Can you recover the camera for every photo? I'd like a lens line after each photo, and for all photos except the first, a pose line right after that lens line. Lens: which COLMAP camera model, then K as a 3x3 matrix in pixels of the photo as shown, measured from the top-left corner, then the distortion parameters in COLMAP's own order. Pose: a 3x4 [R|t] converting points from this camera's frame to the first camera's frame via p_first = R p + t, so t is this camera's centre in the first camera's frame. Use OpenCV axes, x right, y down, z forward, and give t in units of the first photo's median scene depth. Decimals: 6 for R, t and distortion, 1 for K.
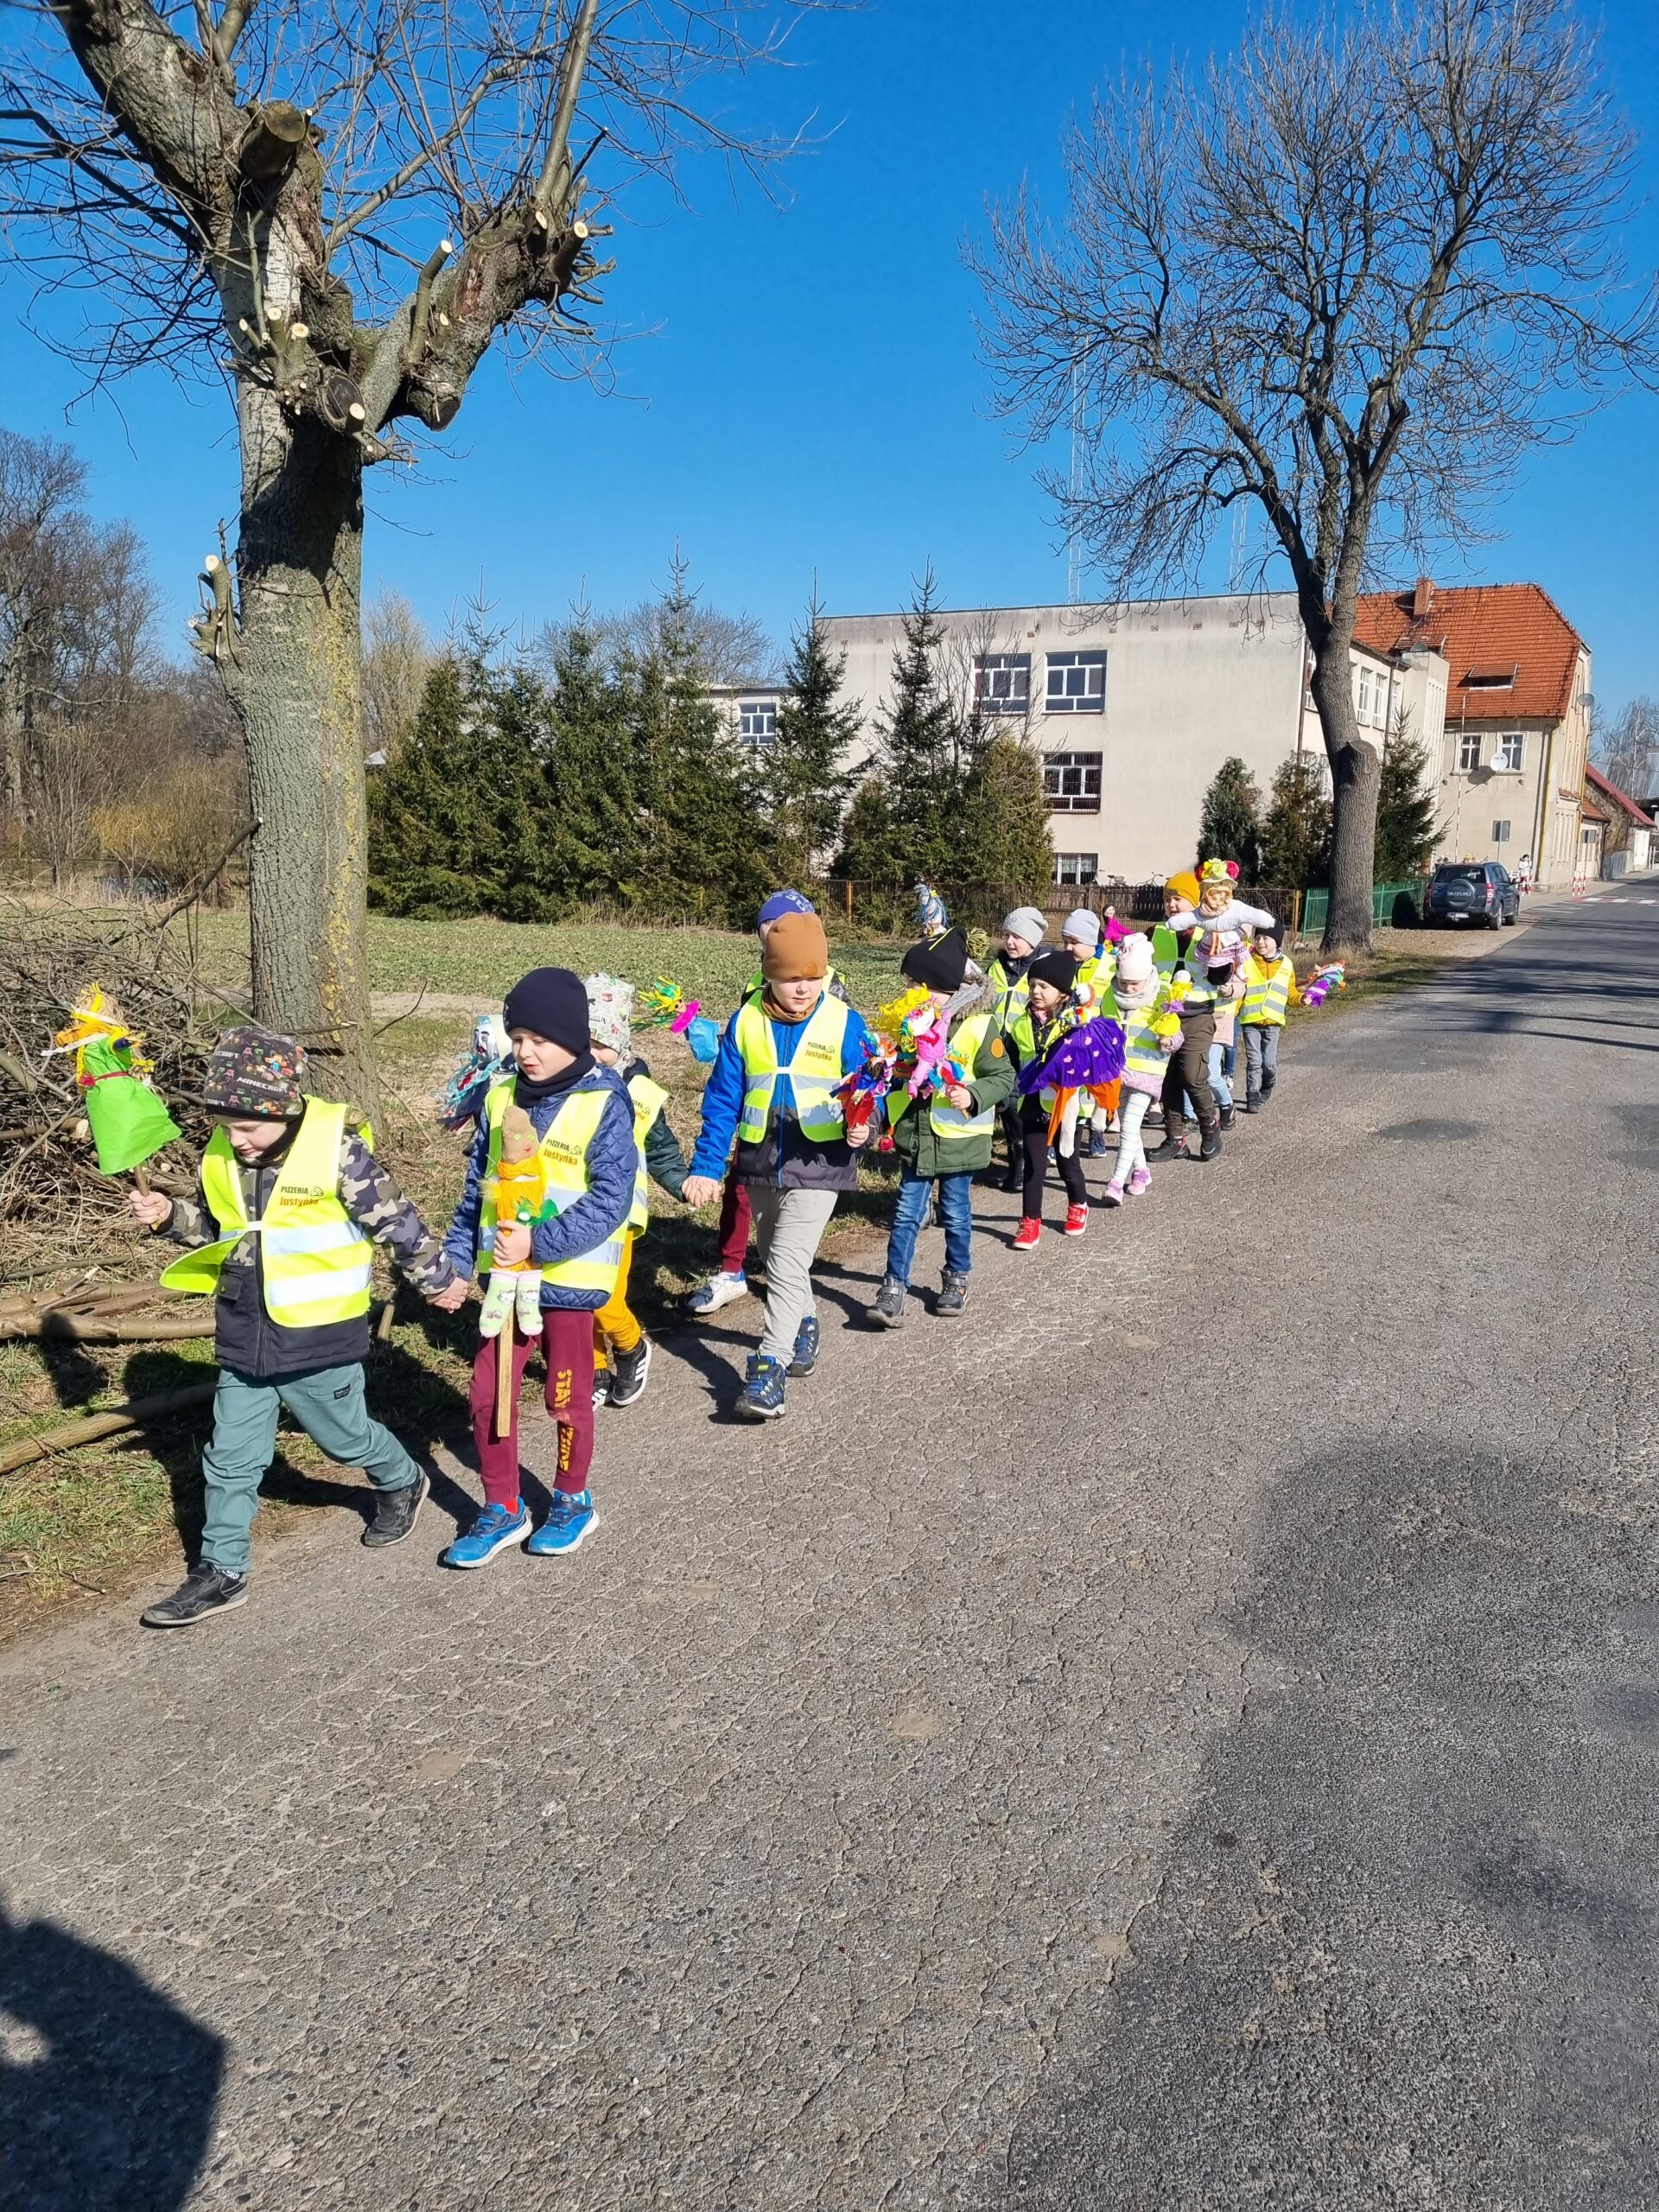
lens RADIAL K [[1628.6, 0, 869.1], [0, 1628.6, 1103.3], [0, 0, 1]] dist [0.083818, -0.070712]
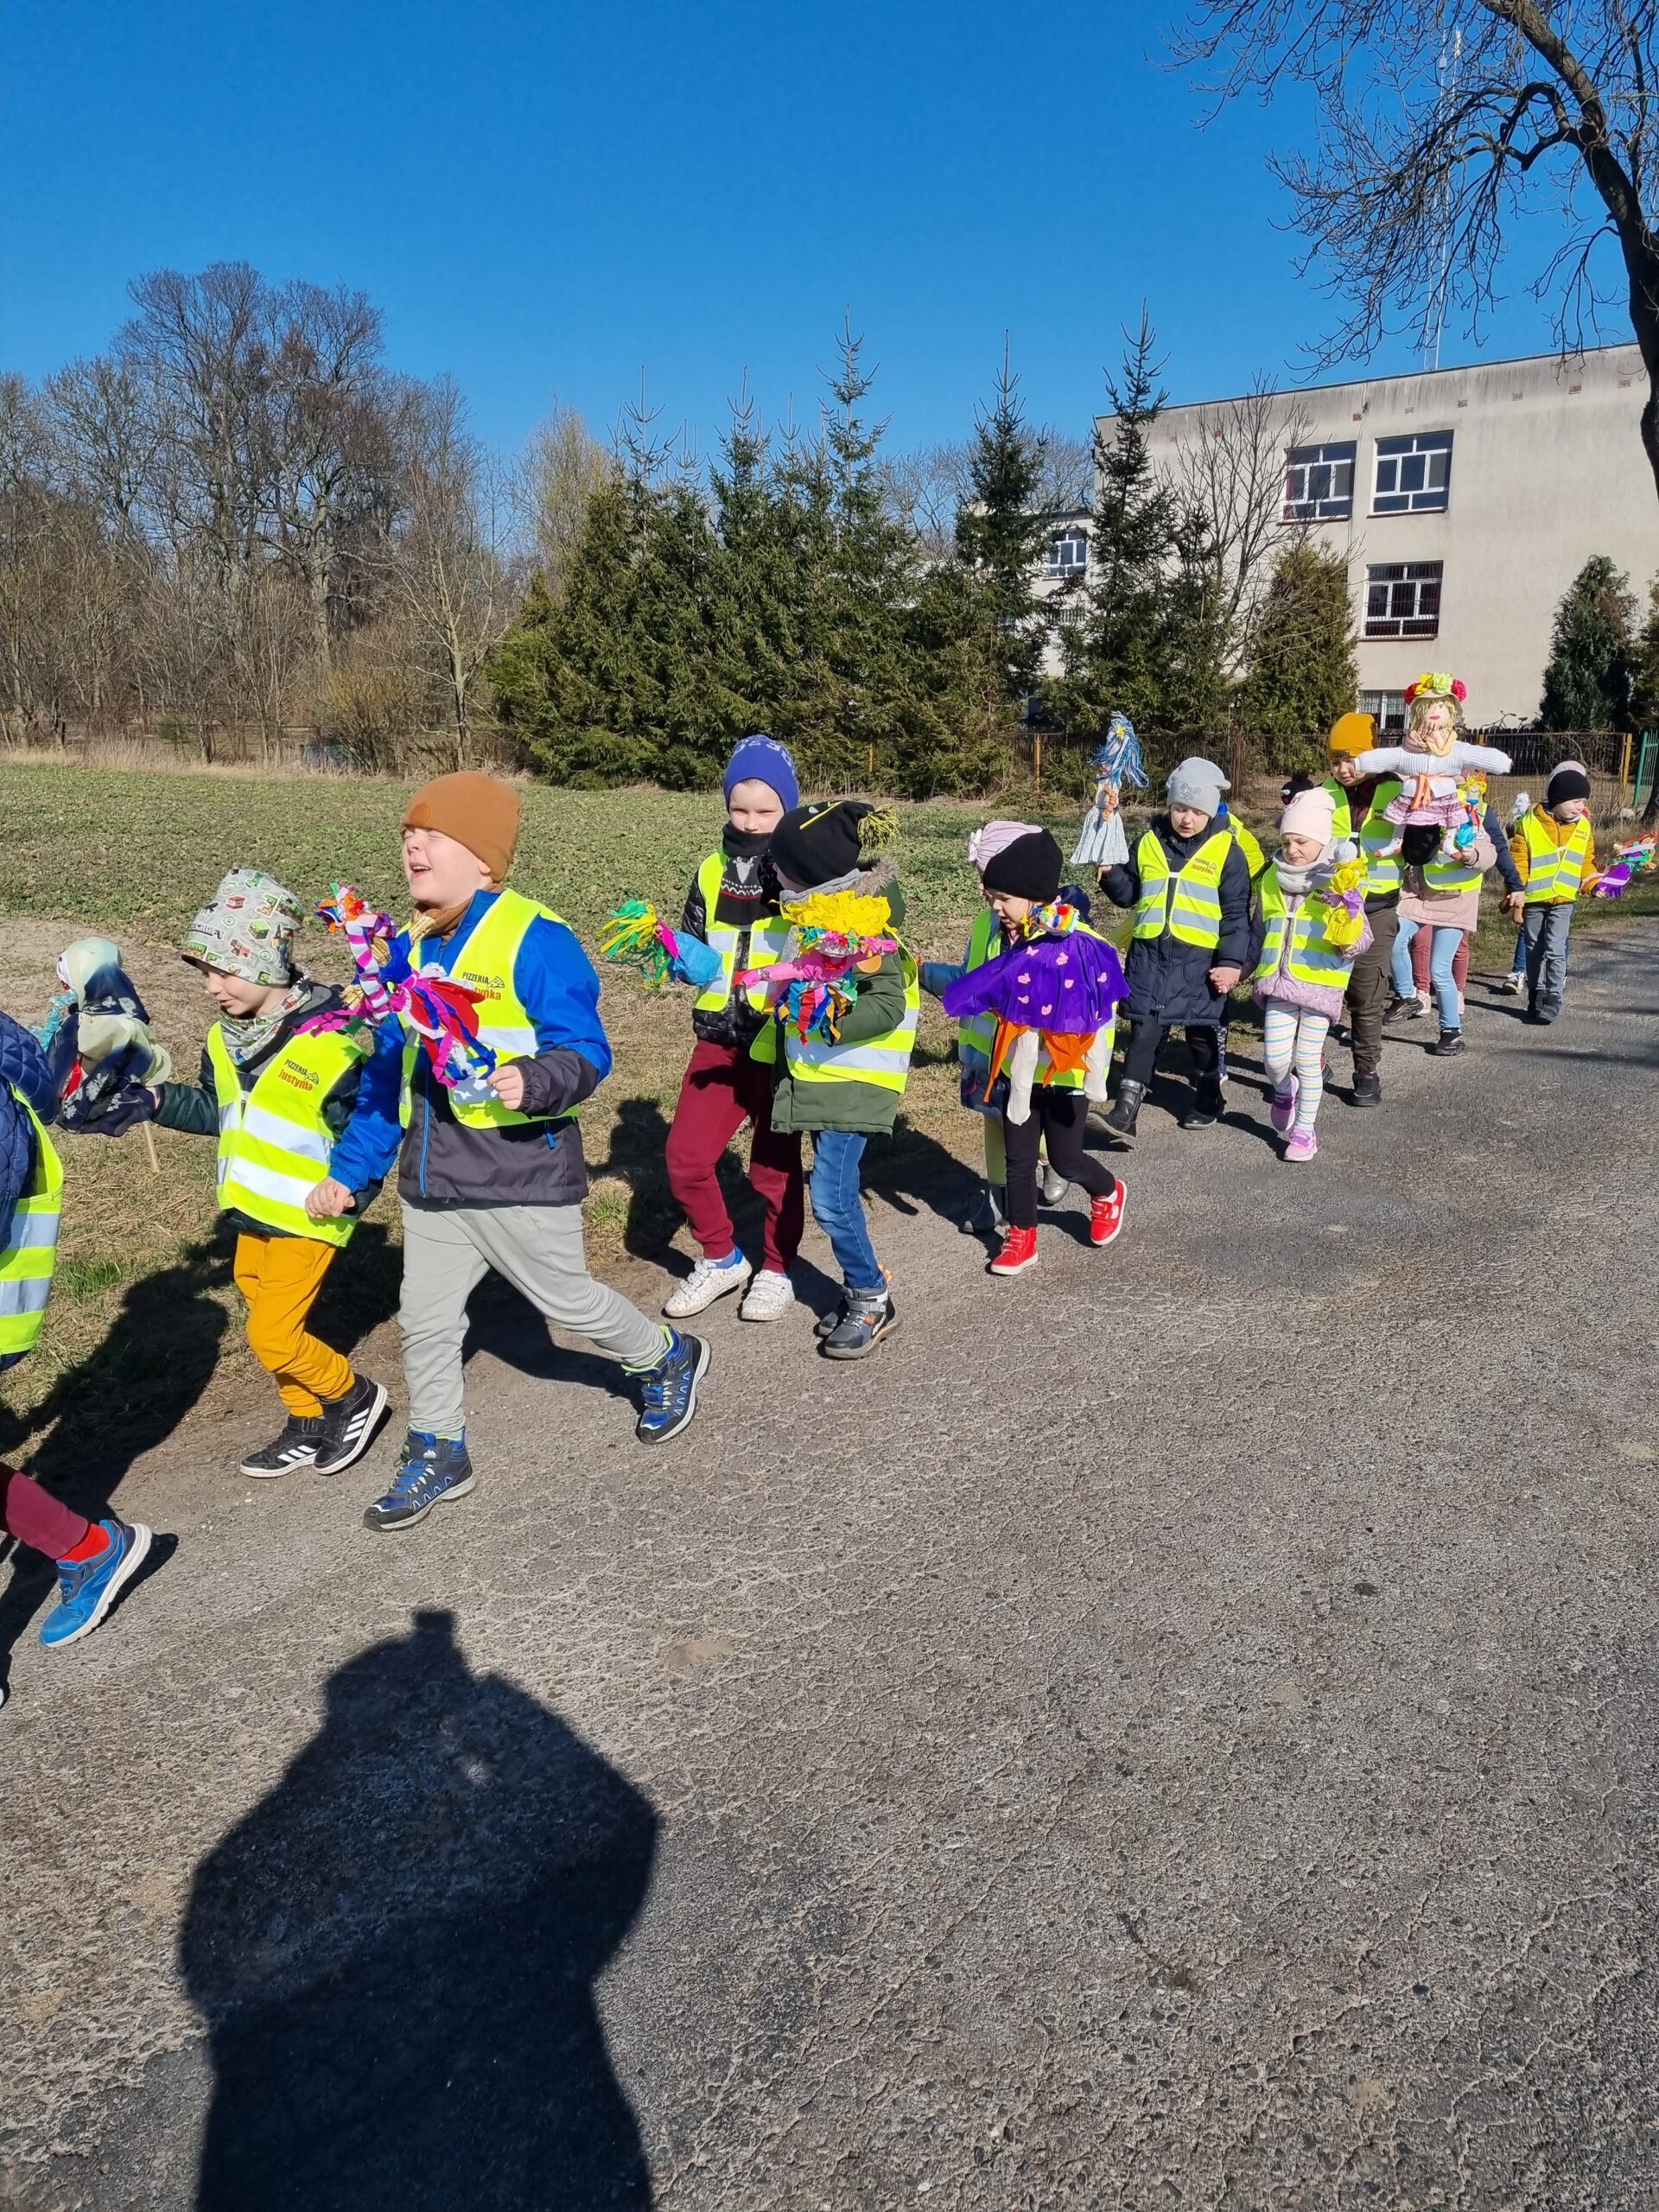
lens RADIAL K [[1628.6, 0, 869.1], [0, 1628.6, 1103.3], [0, 0, 1]] dist [0.083818, -0.070712]
pose [[0.972345, 0.032443, -0.231284, 0.089796], [-0.012144, 0.995988, 0.088657, -0.023261], [0.233232, -0.083396, 0.968838, 0.167648]]
